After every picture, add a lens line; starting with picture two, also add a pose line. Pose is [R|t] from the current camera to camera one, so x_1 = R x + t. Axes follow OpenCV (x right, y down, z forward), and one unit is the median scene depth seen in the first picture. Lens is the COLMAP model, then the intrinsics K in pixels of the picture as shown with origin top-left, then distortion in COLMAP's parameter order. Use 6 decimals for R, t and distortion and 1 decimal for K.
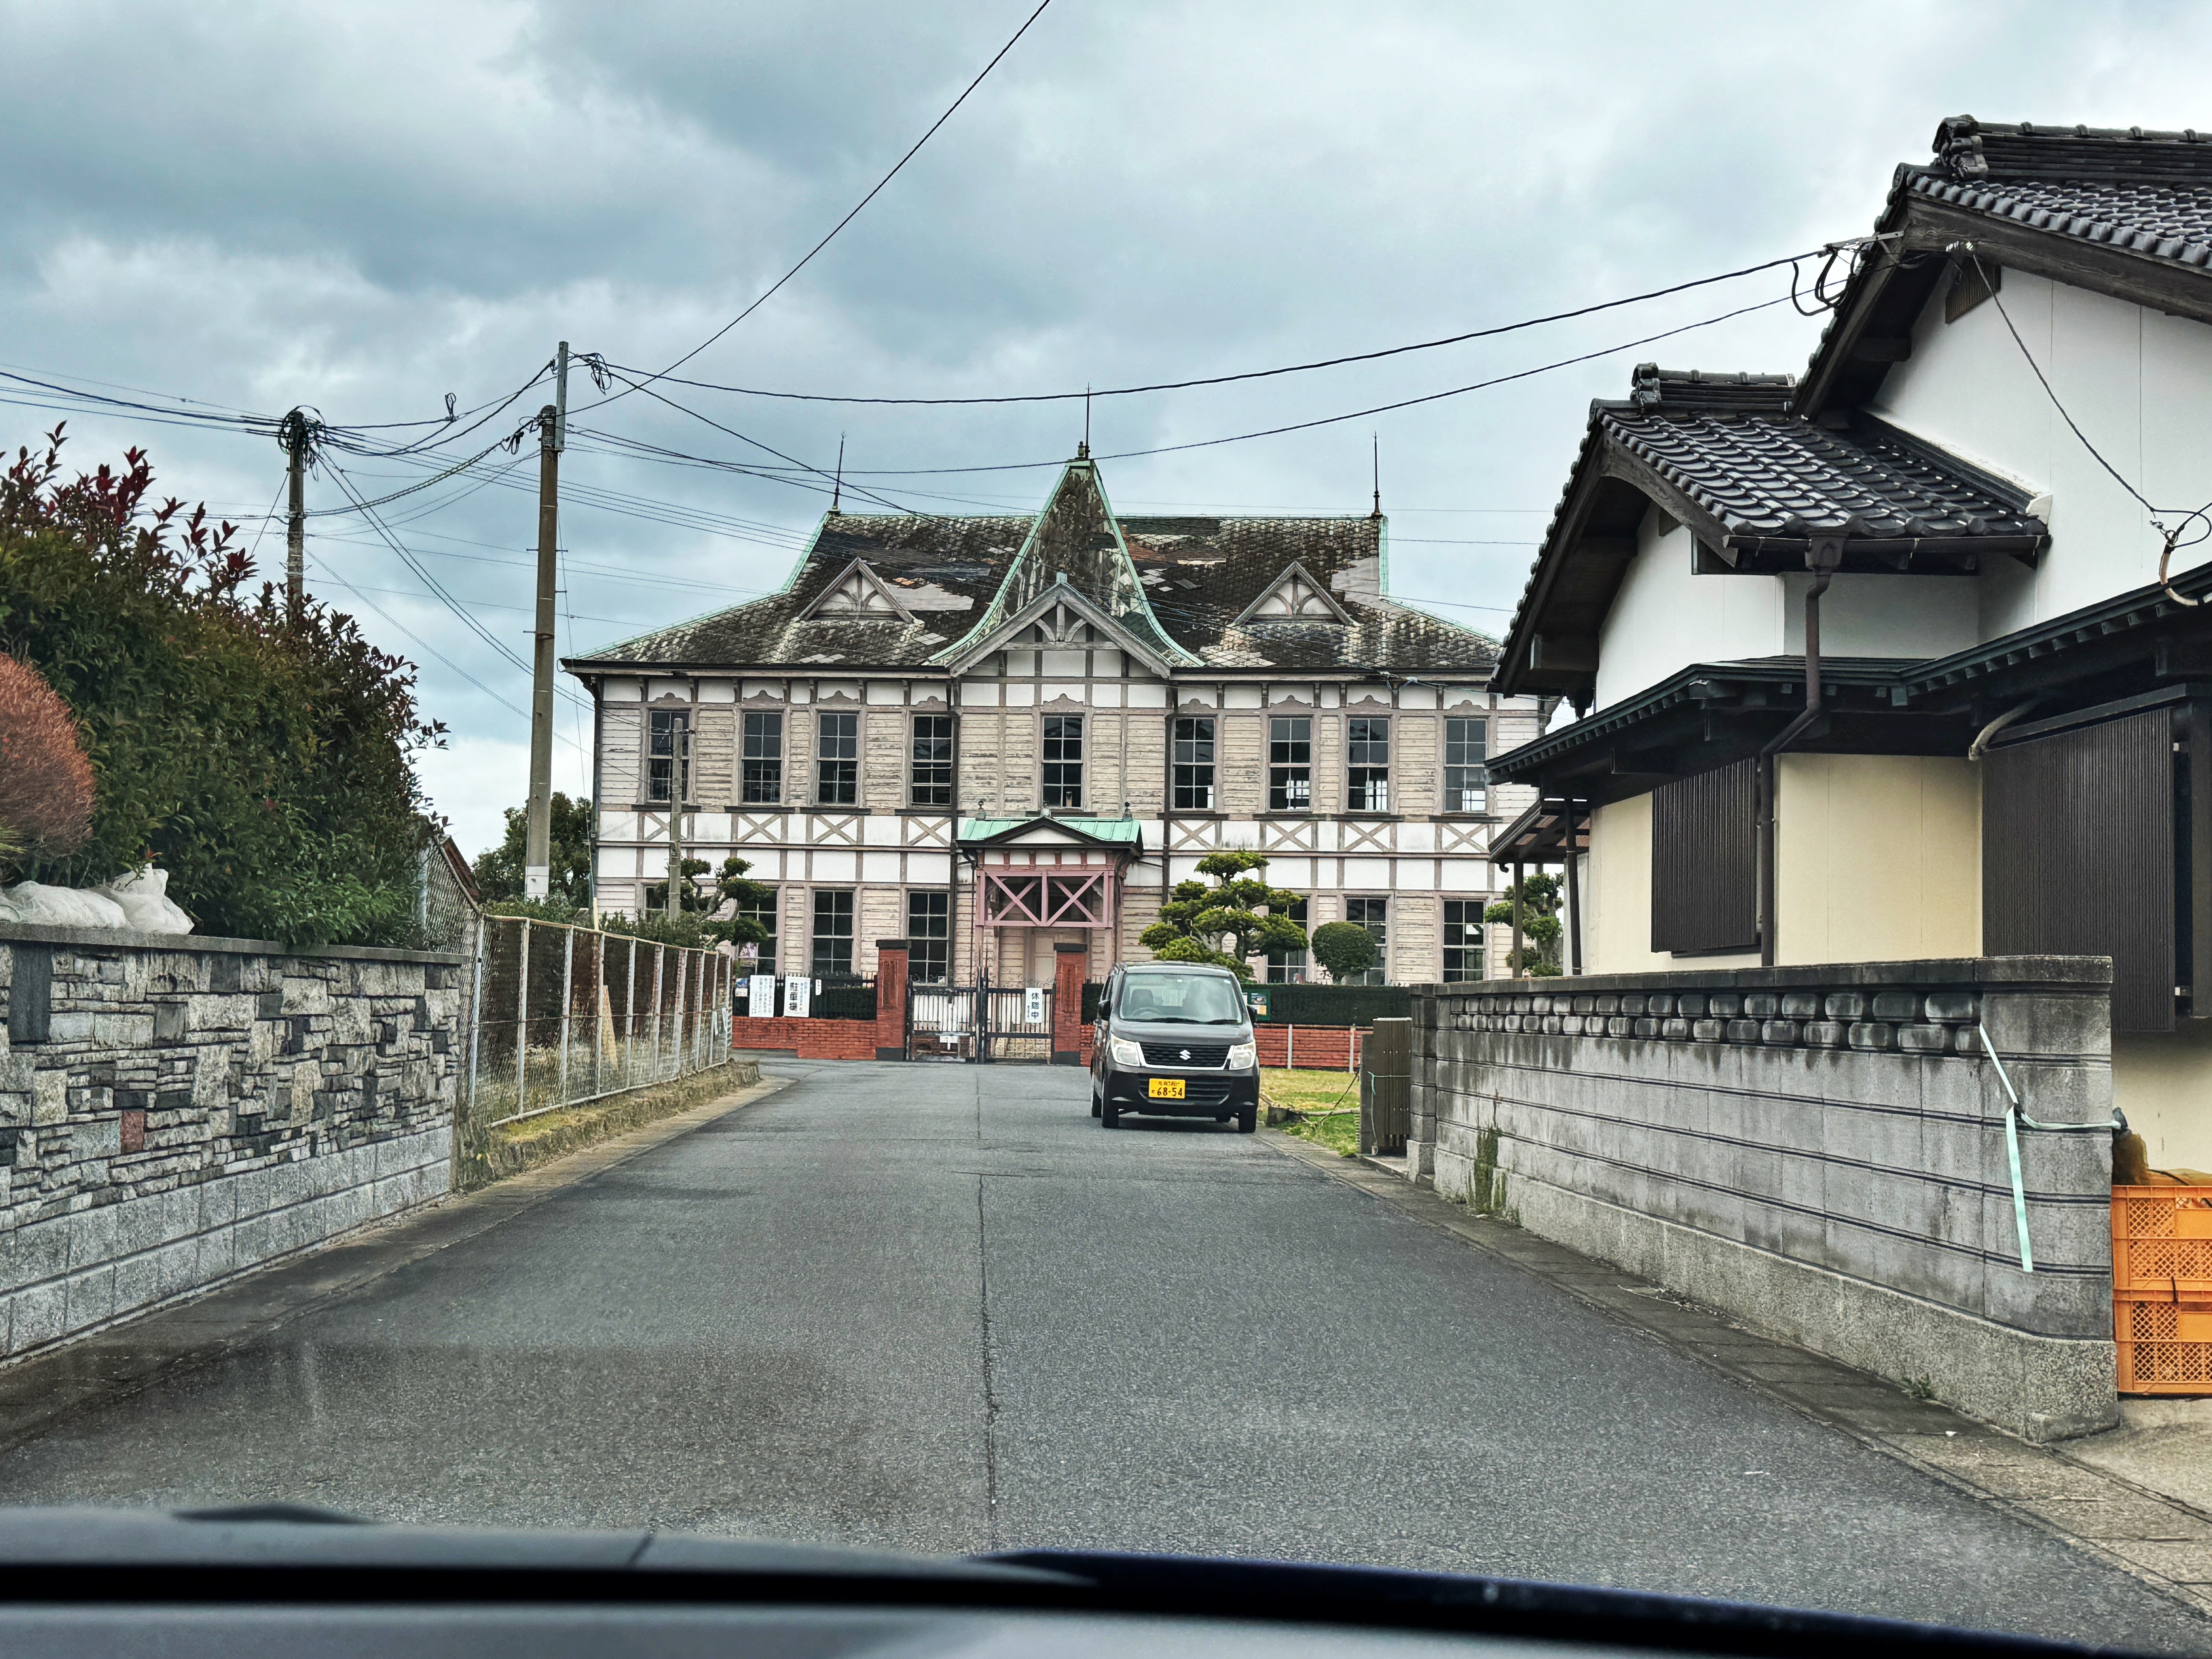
lens RADIAL K [[2666.5, 0, 1117.3], [0, 2666.5, 842.6], [0, 0, 1]] dist [0.126431, 0.000000]
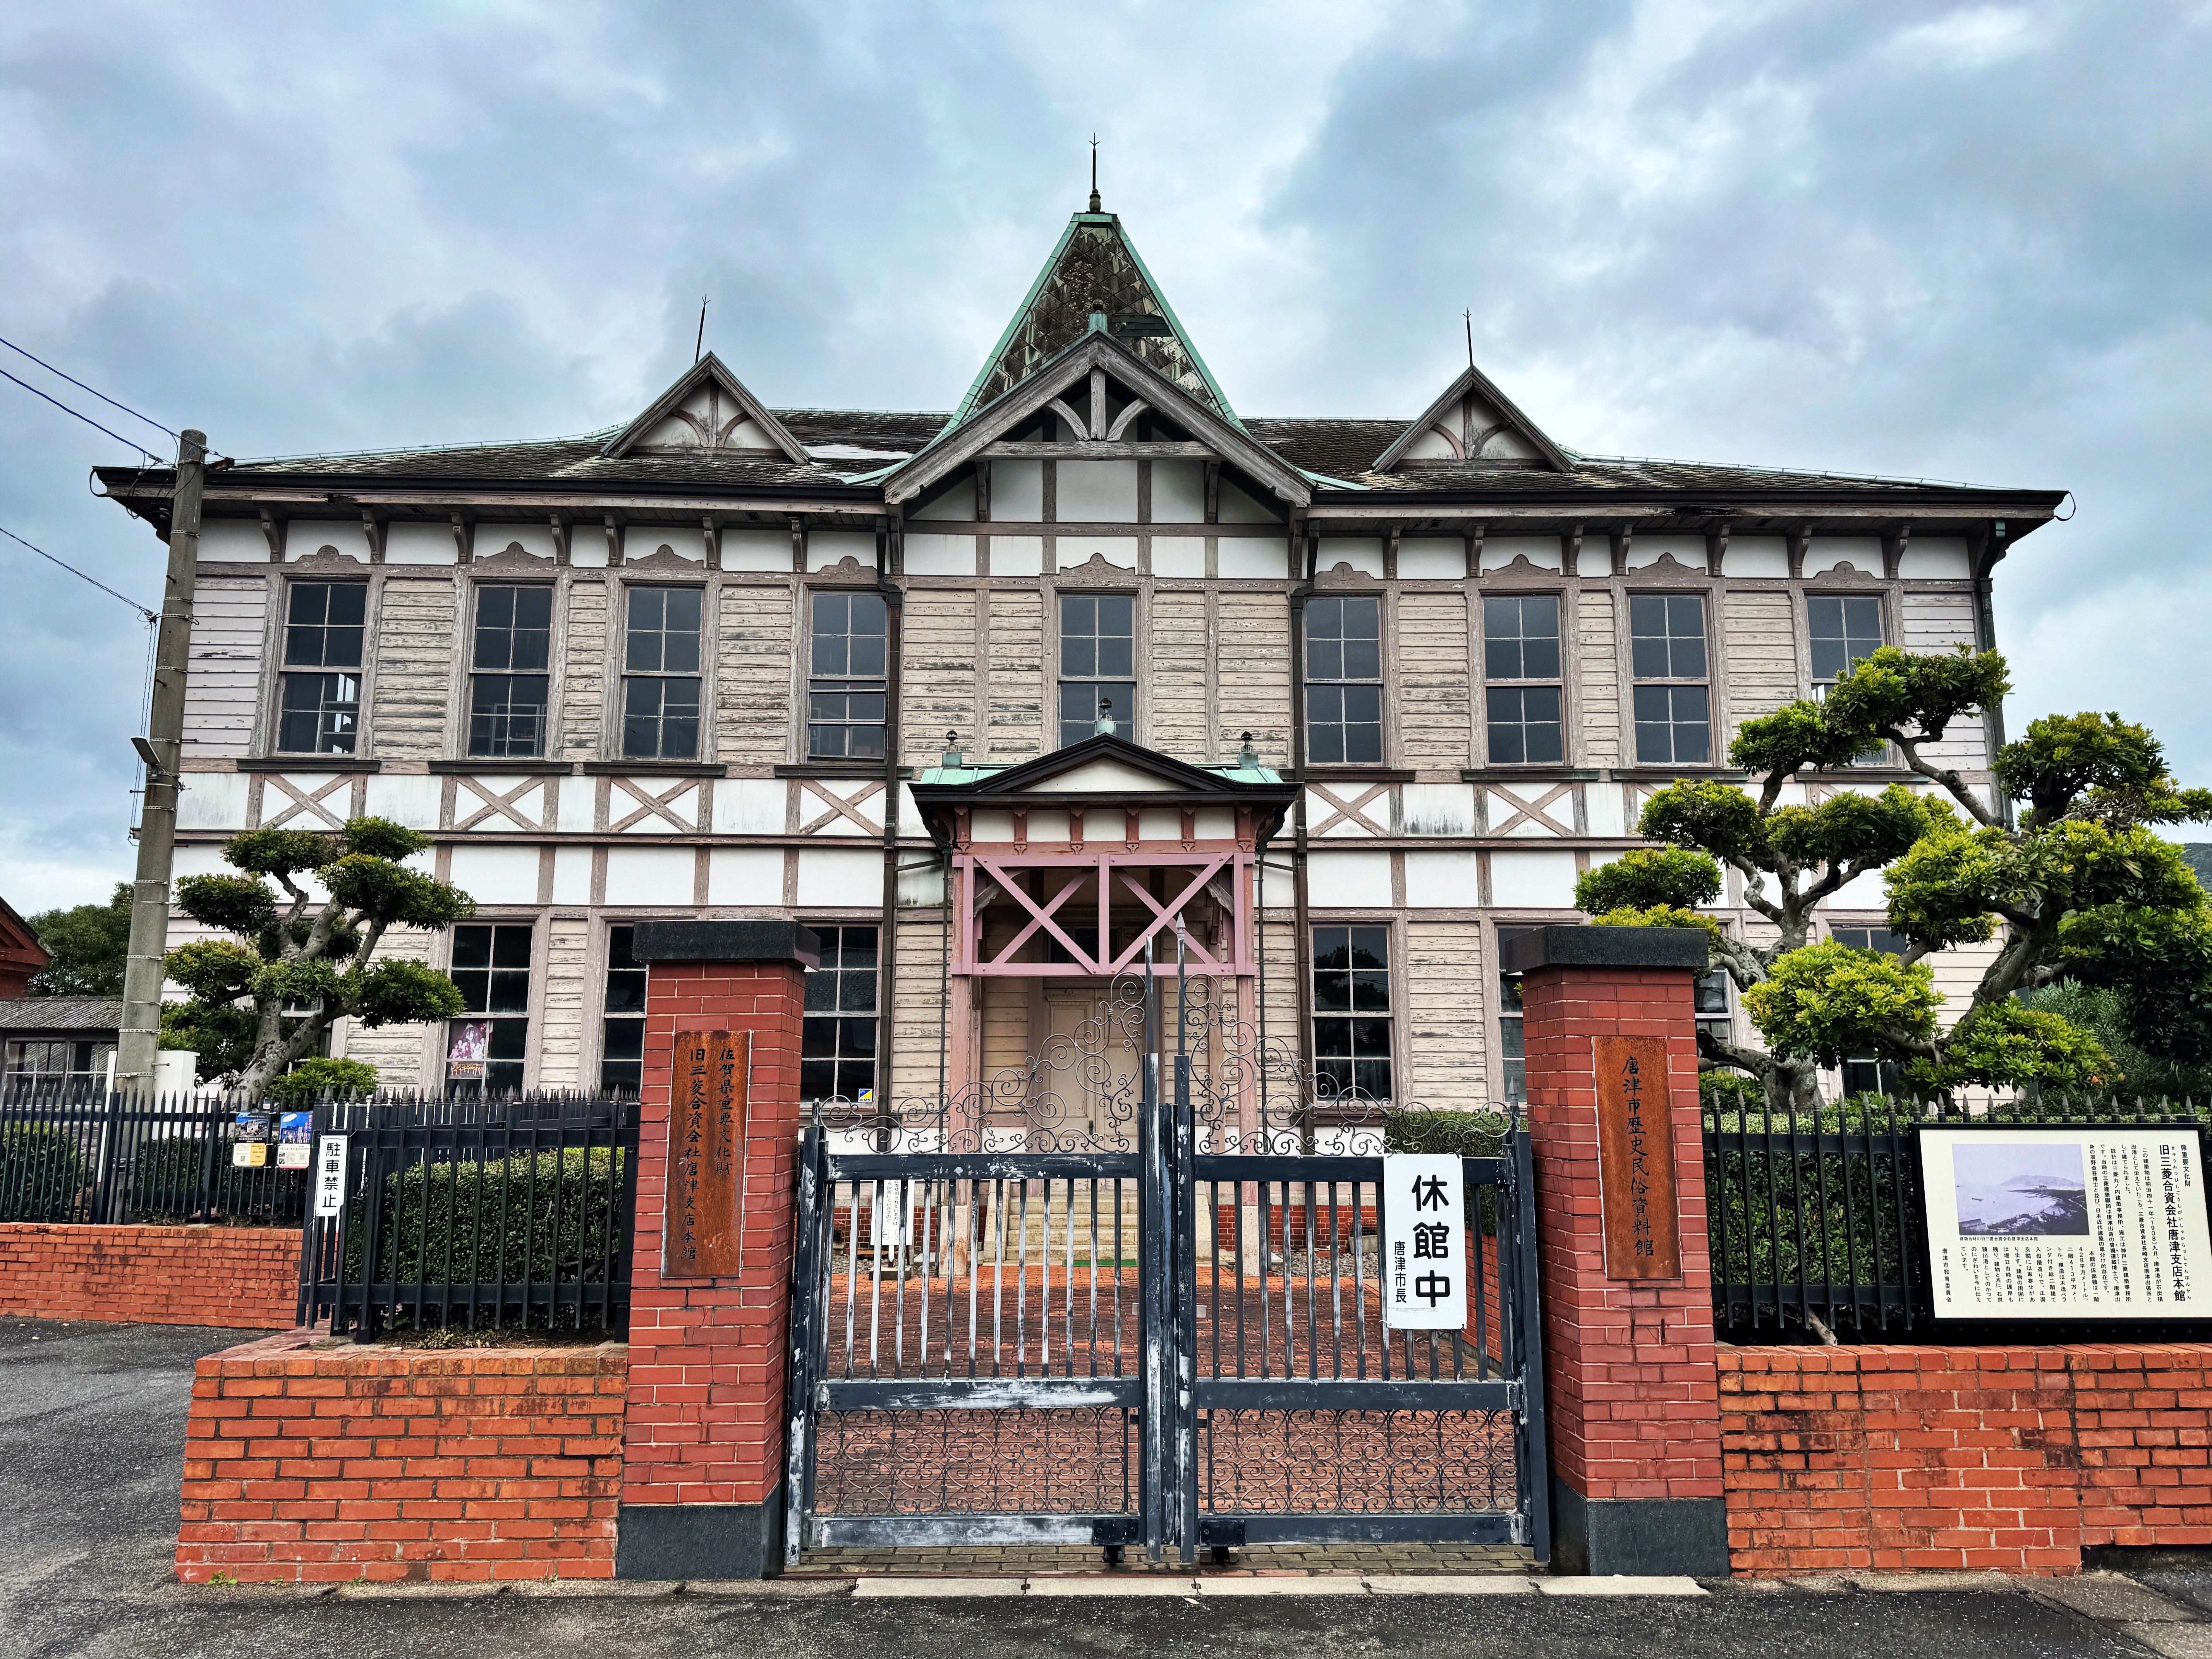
lens RADIAL K [[1550.4, 0, 1123.2], [0, 1550.4, 851.2], [0, 0, 1]] dist [0.074570, -0.062255]
pose [[0.991763, -0.000377, 0.128088, -0.055045], [0.012605, 0.995429, -0.094665, 0.033398], [-0.127467, 0.095500, 0.987235, 0.696579]]
